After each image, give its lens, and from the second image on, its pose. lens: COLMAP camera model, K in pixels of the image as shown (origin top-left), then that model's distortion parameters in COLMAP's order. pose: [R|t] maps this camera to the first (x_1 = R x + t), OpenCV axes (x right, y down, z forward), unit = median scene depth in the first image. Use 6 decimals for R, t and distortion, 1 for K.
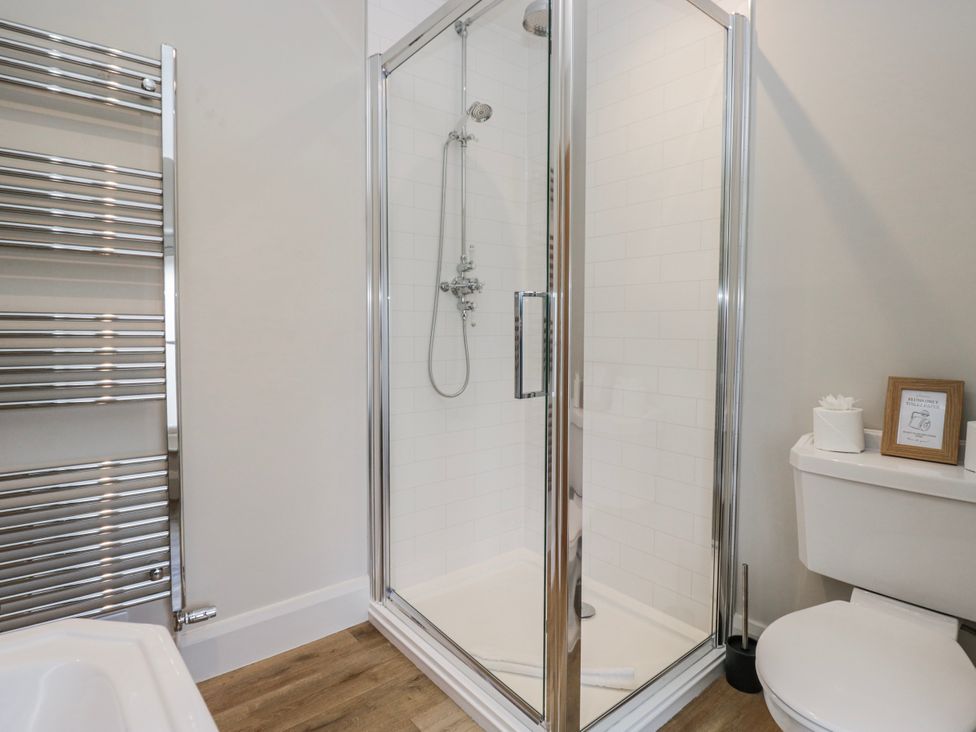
lens RADIAL K [[513.4, 0, 484.6], [0, 513.4, 353.6], [0, 0, 1]] dist [0.002270, -0.013689]
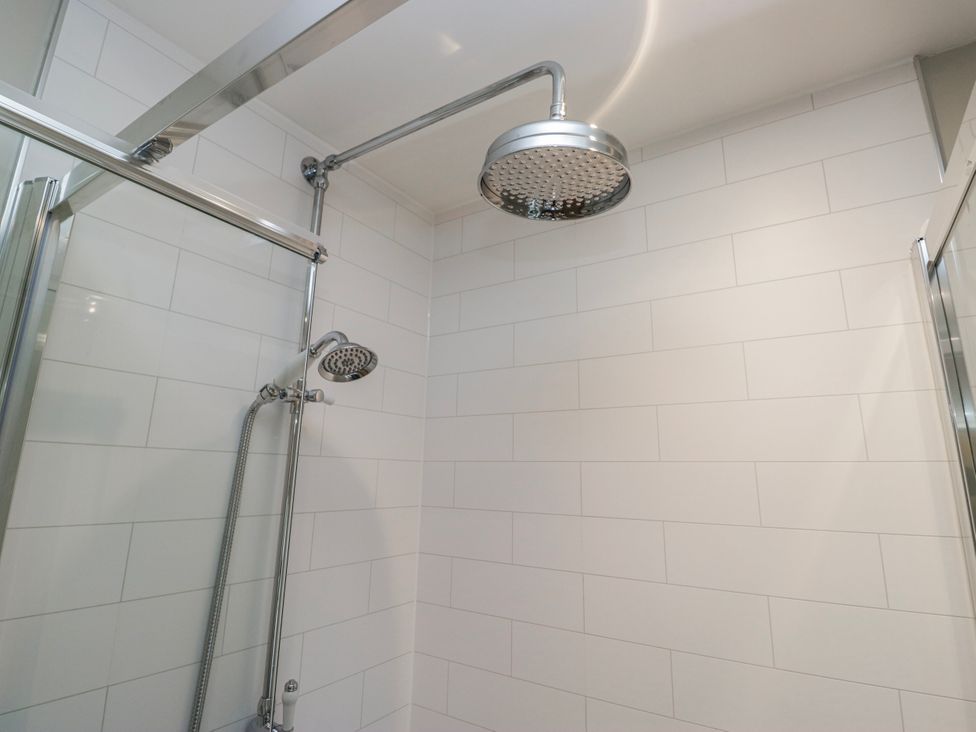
lens RADIAL K [[513.4, 0, 484.6], [0, 513.4, 353.6], [0, 0, 1]] dist [0.002270, -0.013689]
pose [[0.955212, 0.083006, 0.284041, -0.016783], [-0.000714, 0.960498, -0.278287, -0.340827], [-0.295920, 0.265620, 0.917539, 0.562406]]
